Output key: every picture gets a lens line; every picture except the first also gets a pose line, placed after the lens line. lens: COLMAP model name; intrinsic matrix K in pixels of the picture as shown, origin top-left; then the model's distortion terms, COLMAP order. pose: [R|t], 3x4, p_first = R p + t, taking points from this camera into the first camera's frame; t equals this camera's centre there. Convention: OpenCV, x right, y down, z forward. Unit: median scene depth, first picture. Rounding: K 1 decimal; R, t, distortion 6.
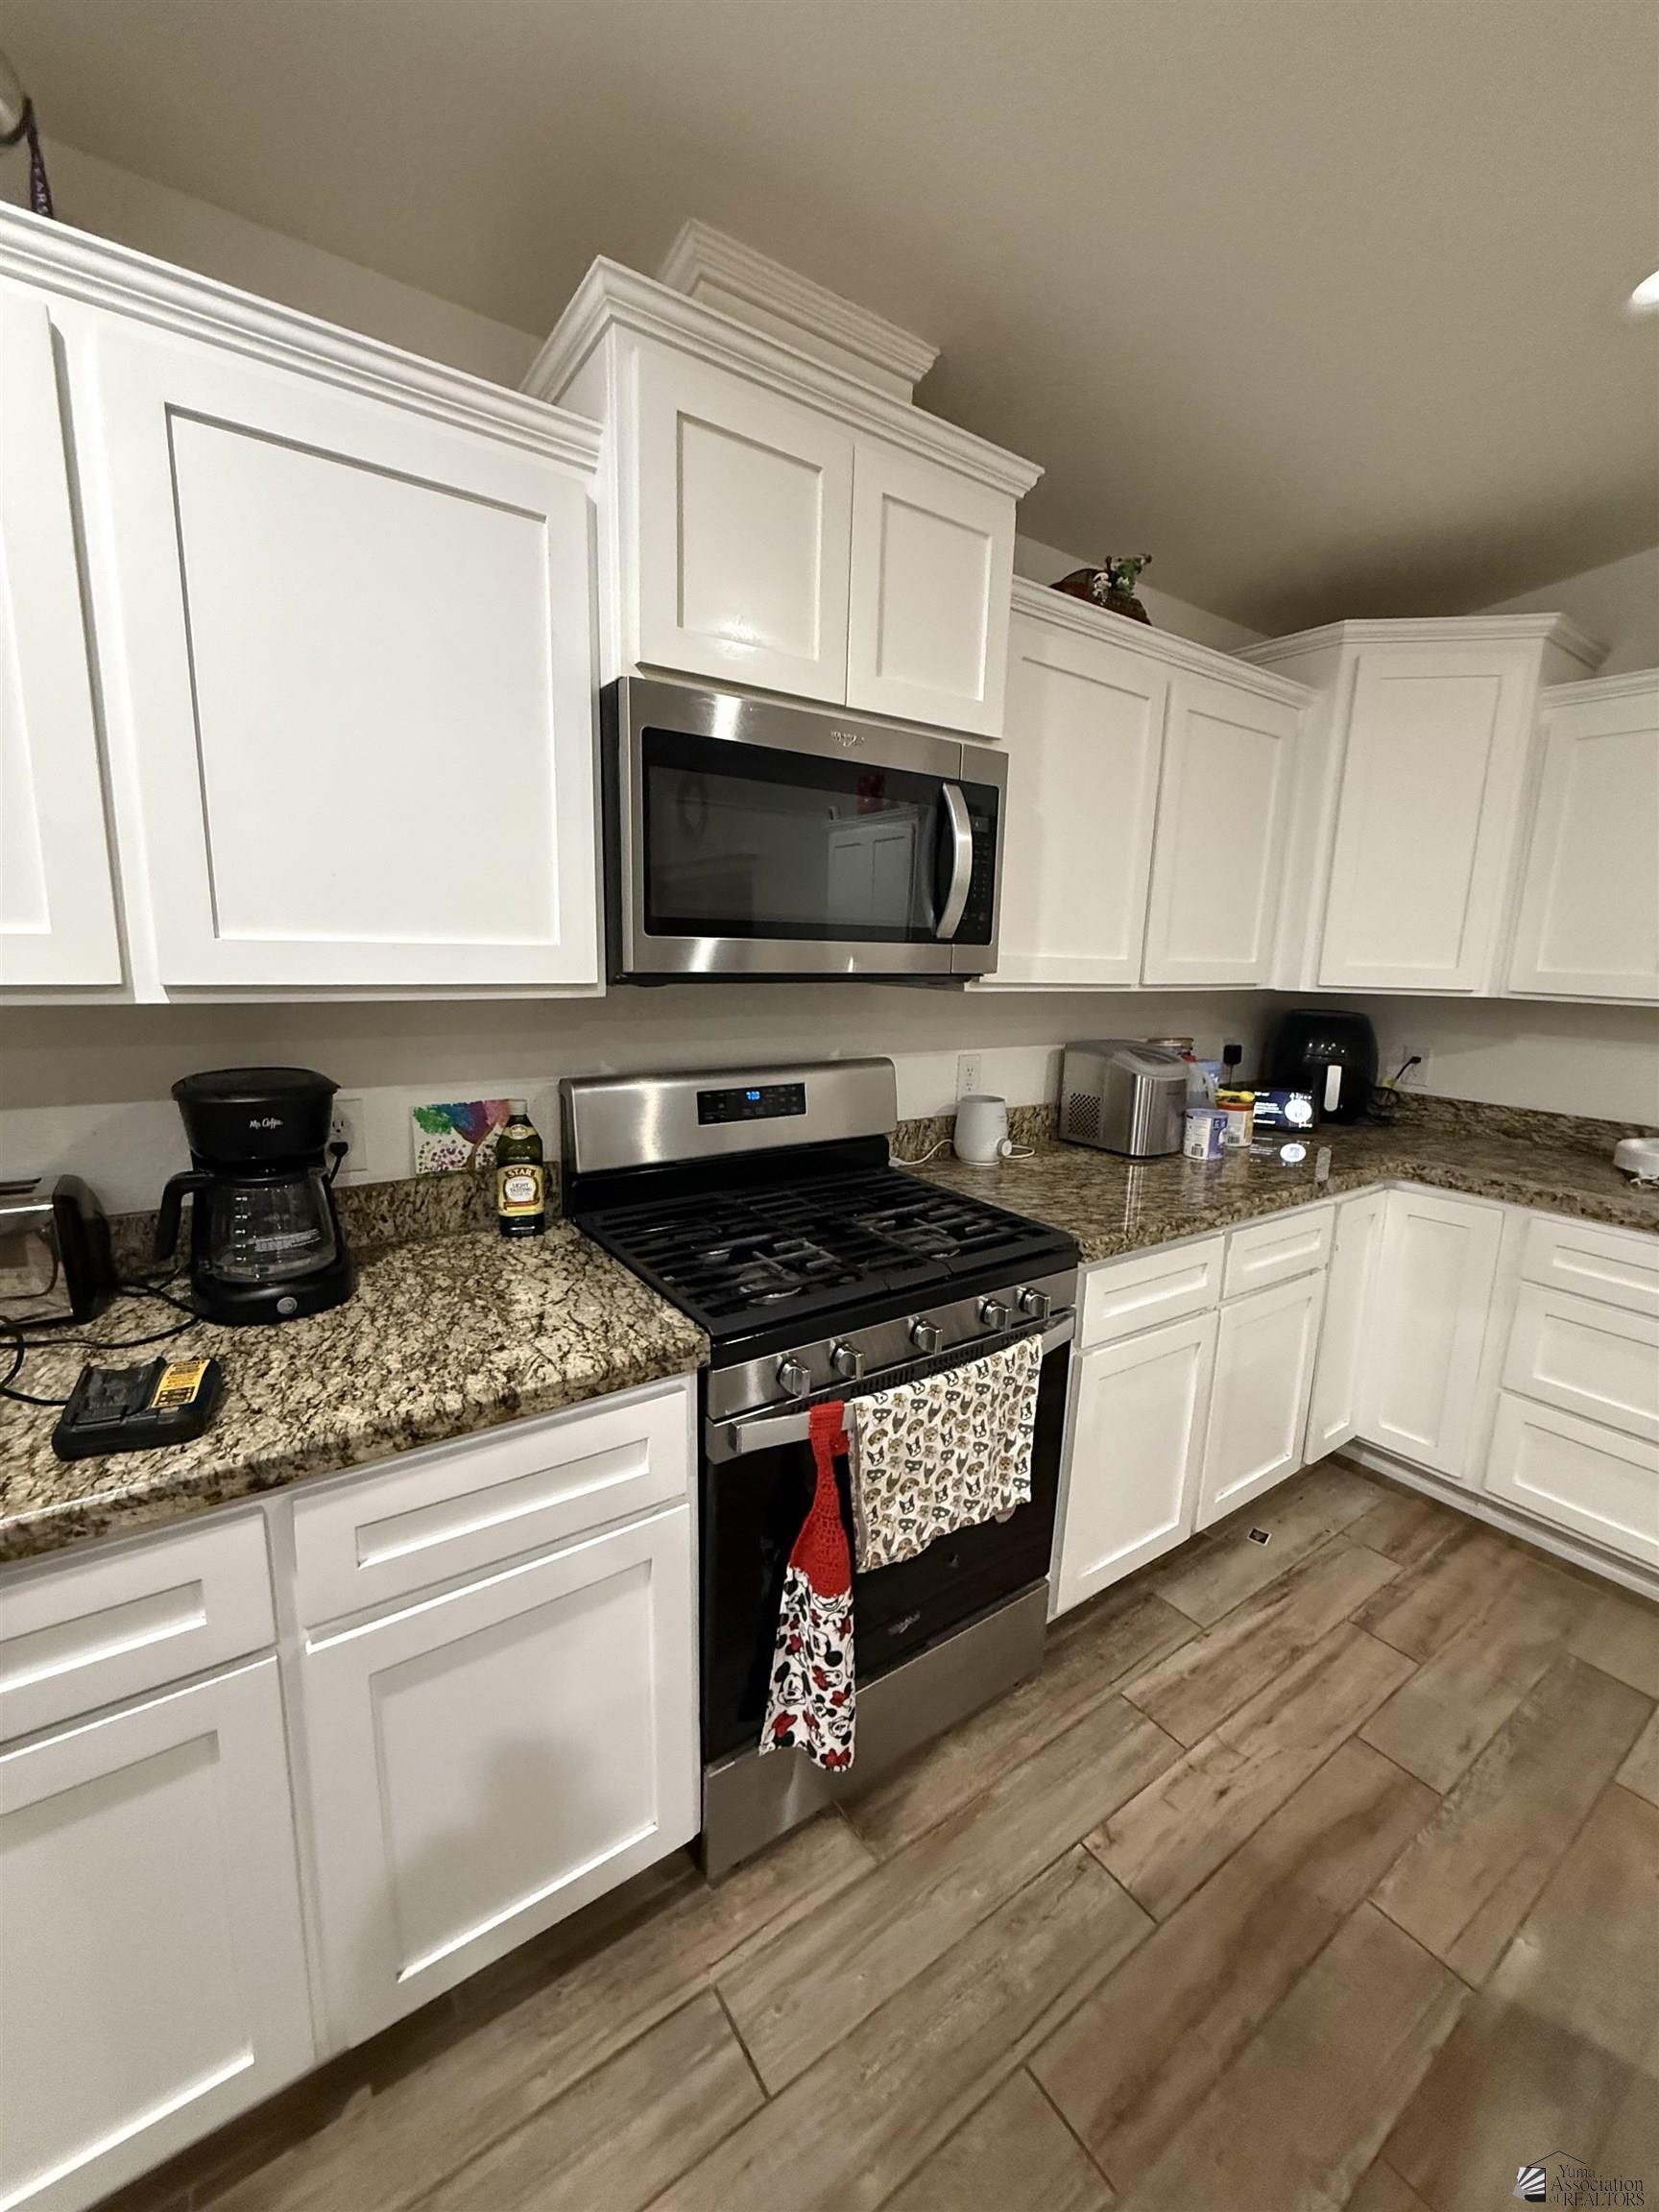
lens RADIAL K [[877.8, 0, 828.2], [0, 877.8, 1101.2], [0, 0, 1]] dist [-0.001138, 0.000592]
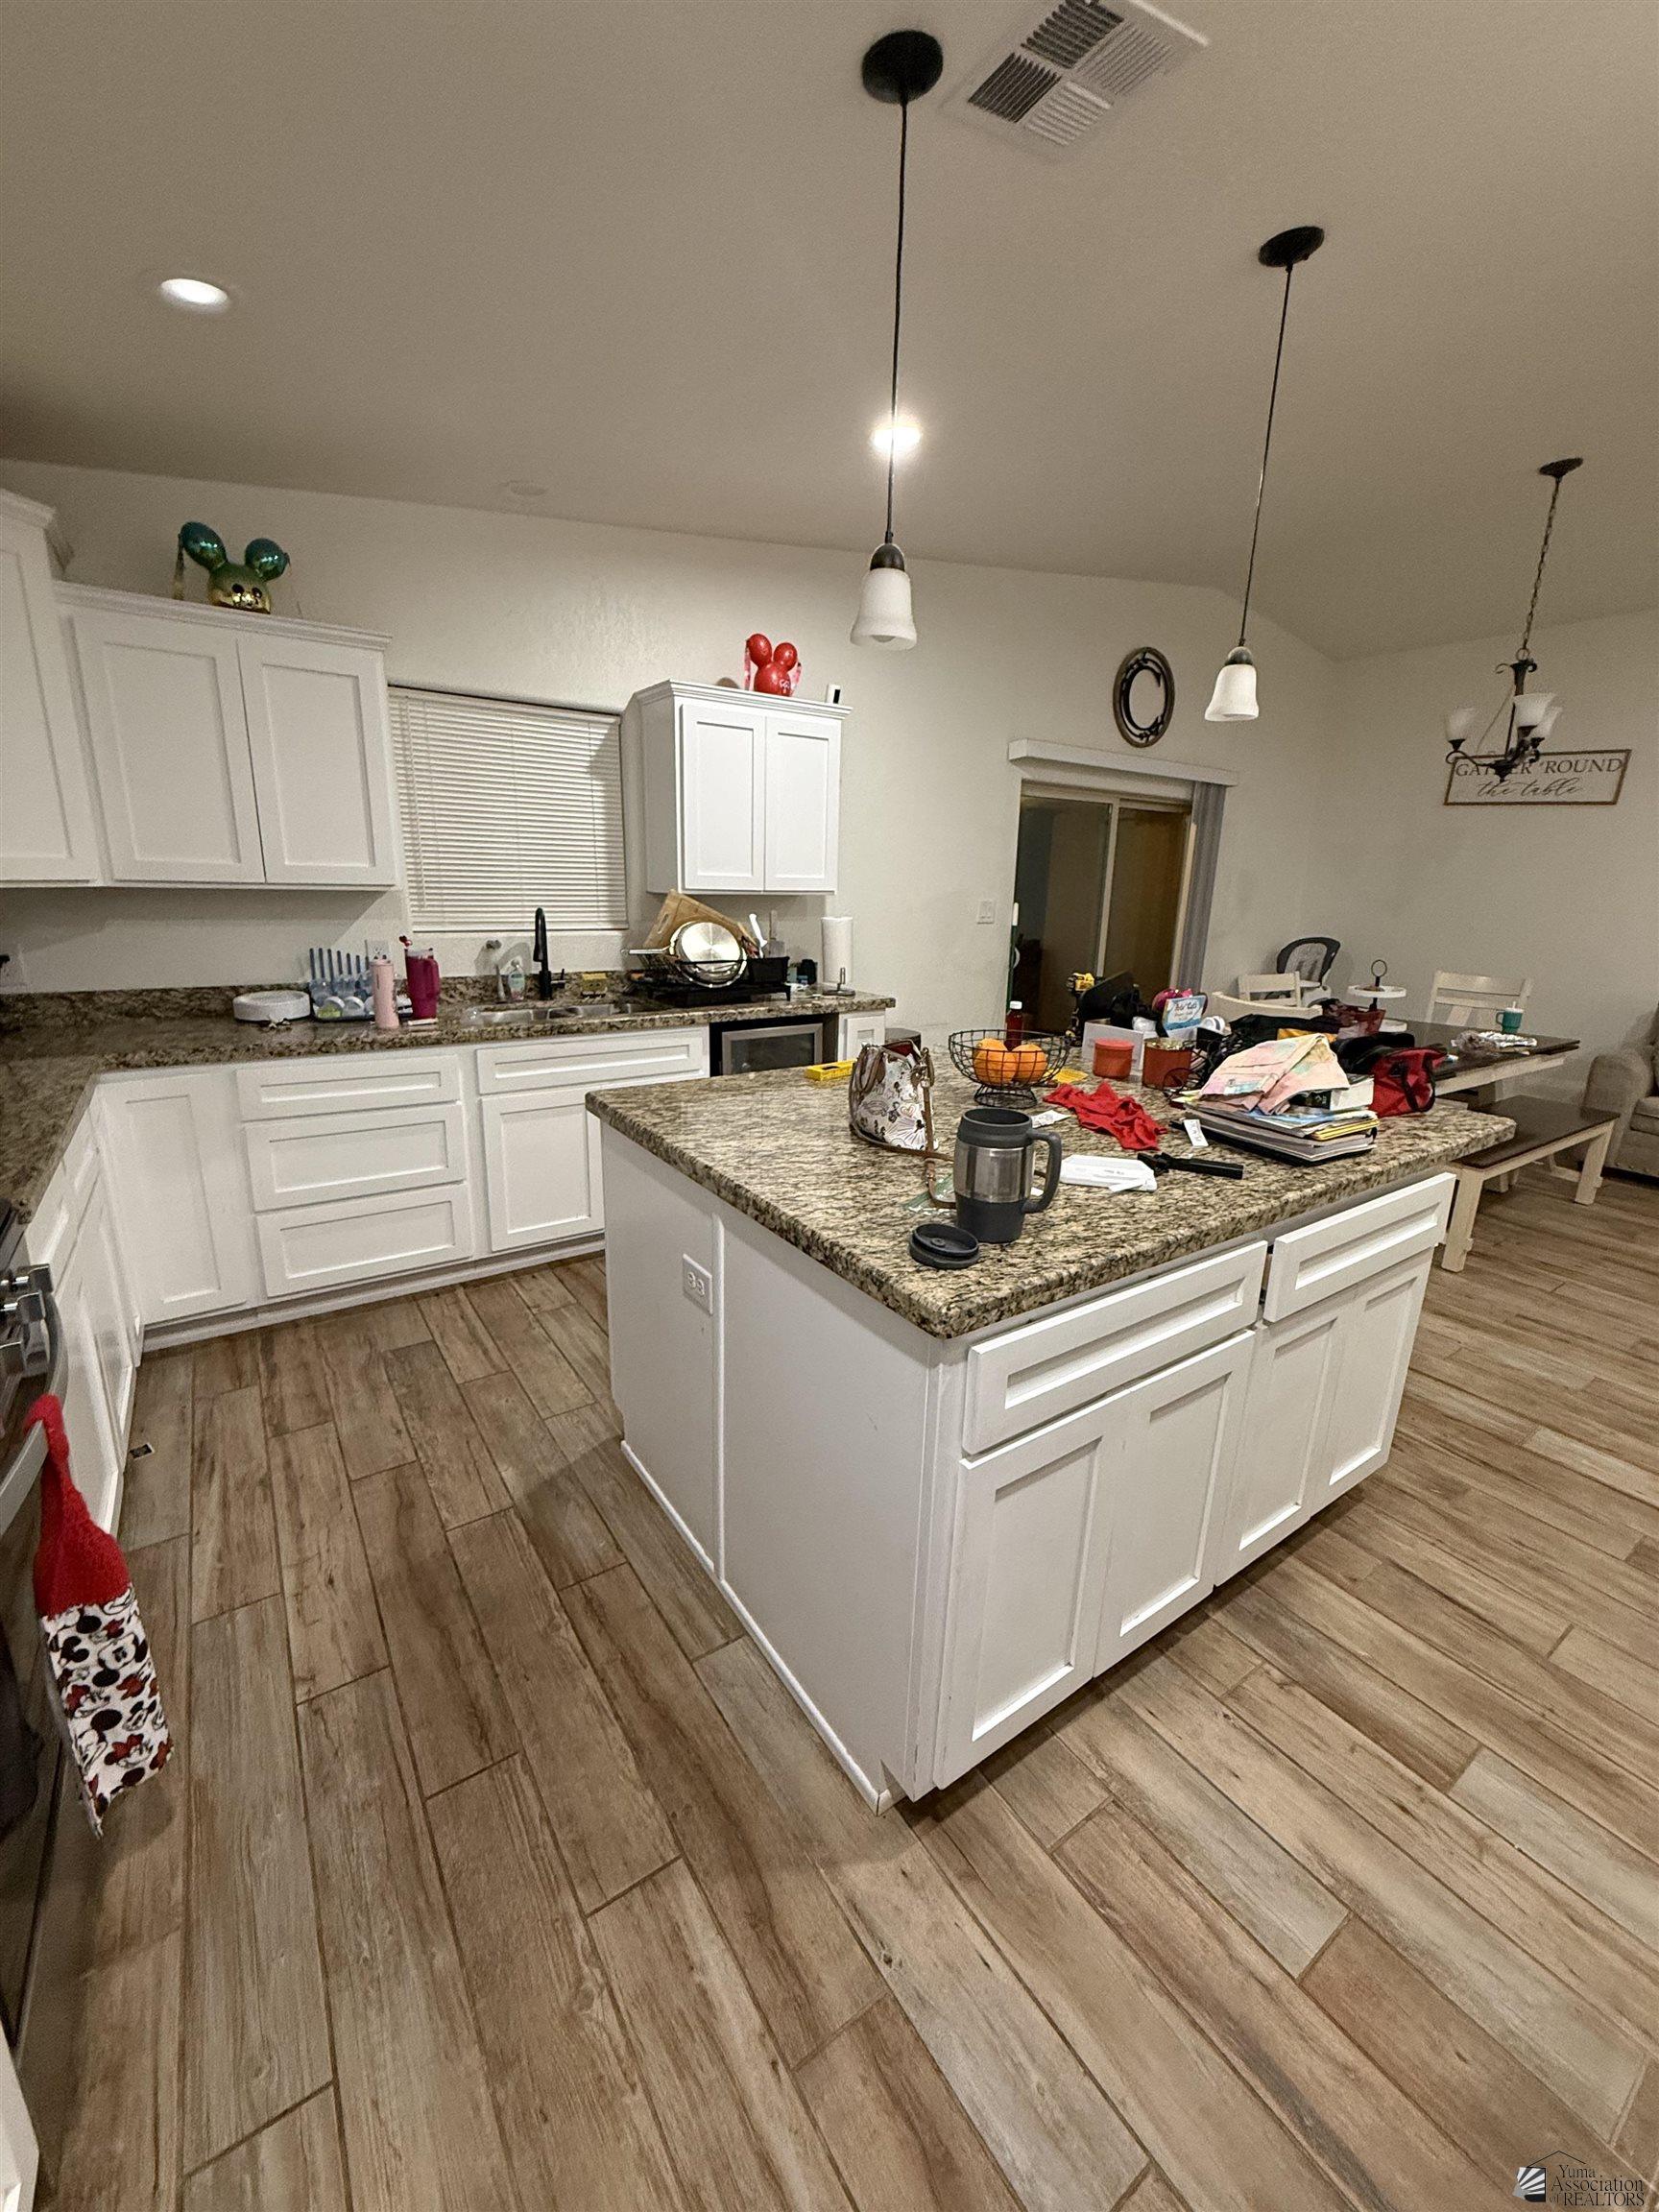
lens RADIAL K [[883.7, 0, 828.6], [0, 883.7, 1098.1], [0, 0, 1]] dist [-0.000687, 0.000520]
pose [[0.002930, -0.265806, 0.964022, -0.372435], [0.150047, 0.953229, 0.262374, -0.026997], [-0.988675, 0.143880, 0.042677, 0.144200]]
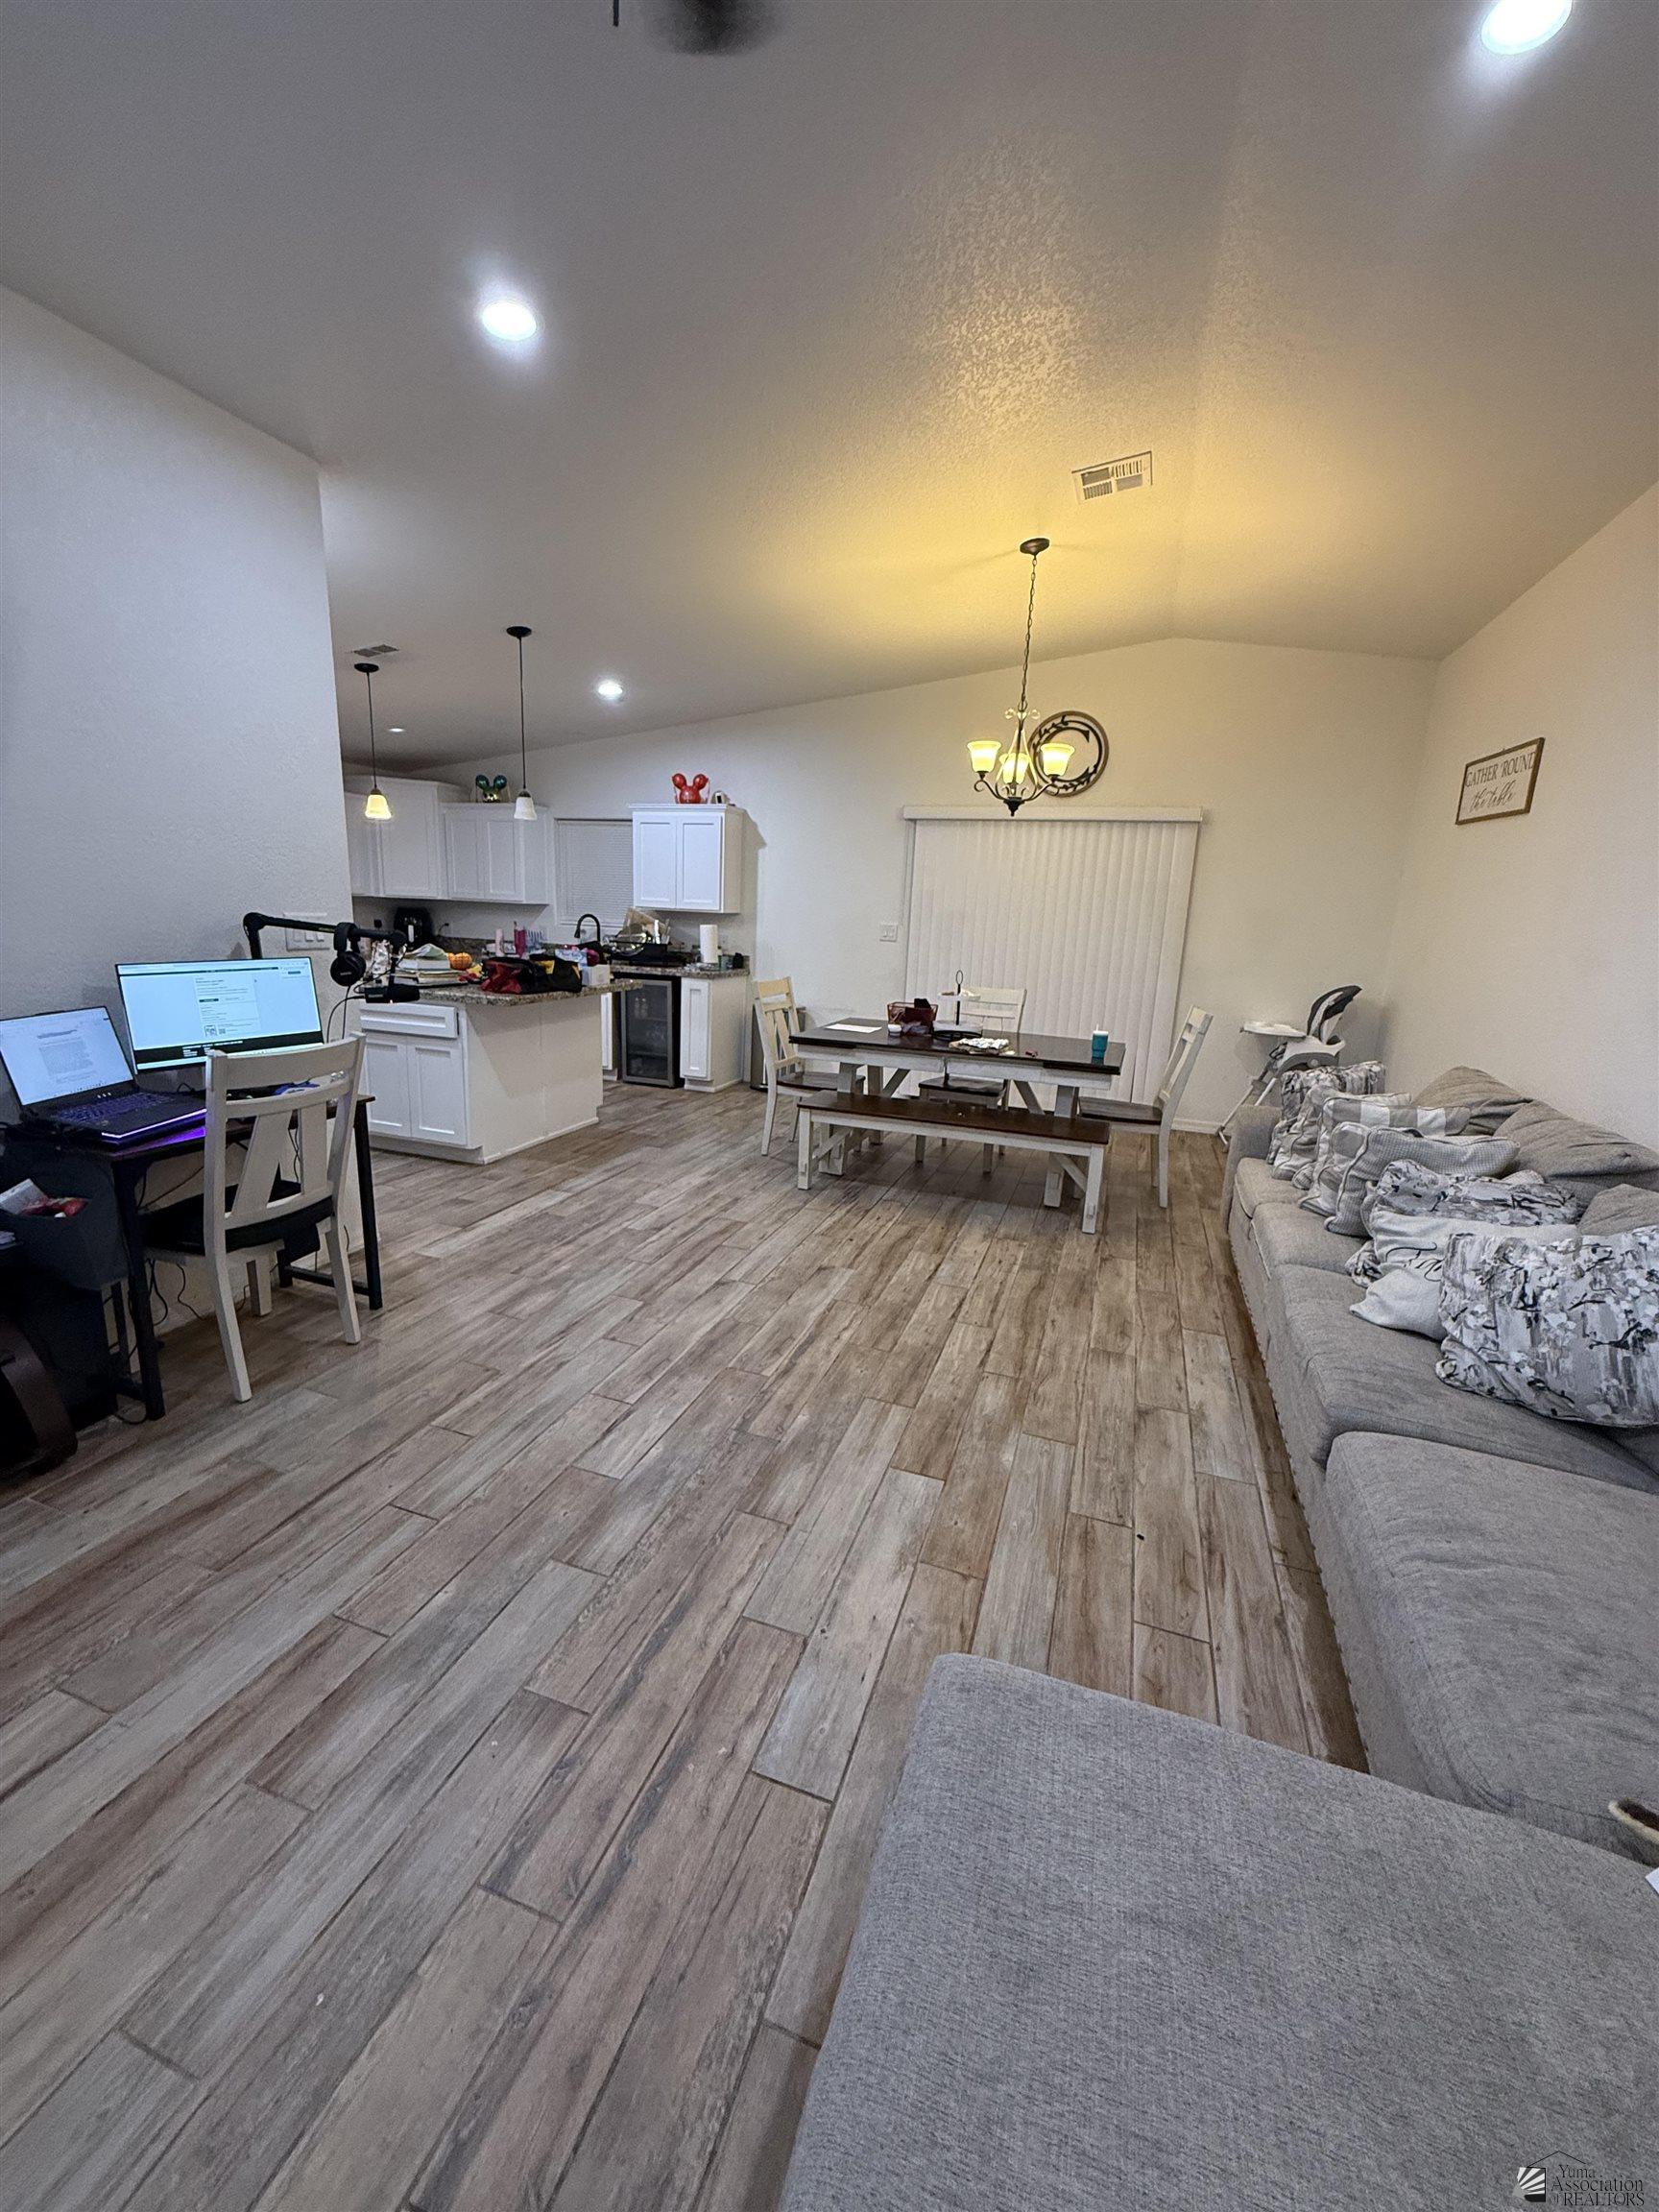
lens RADIAL K [[883.7, 0, 828.6], [0, 883.7, 1098.1], [0, 0, 1]] dist [-0.000687, 0.000520]
pose [[0.803843, -0.115595, 0.583501, -0.091246], [0.081384, 0.993084, 0.084620, 0.439438], [-0.589247, -0.020533, 0.807692, -2.439673]]
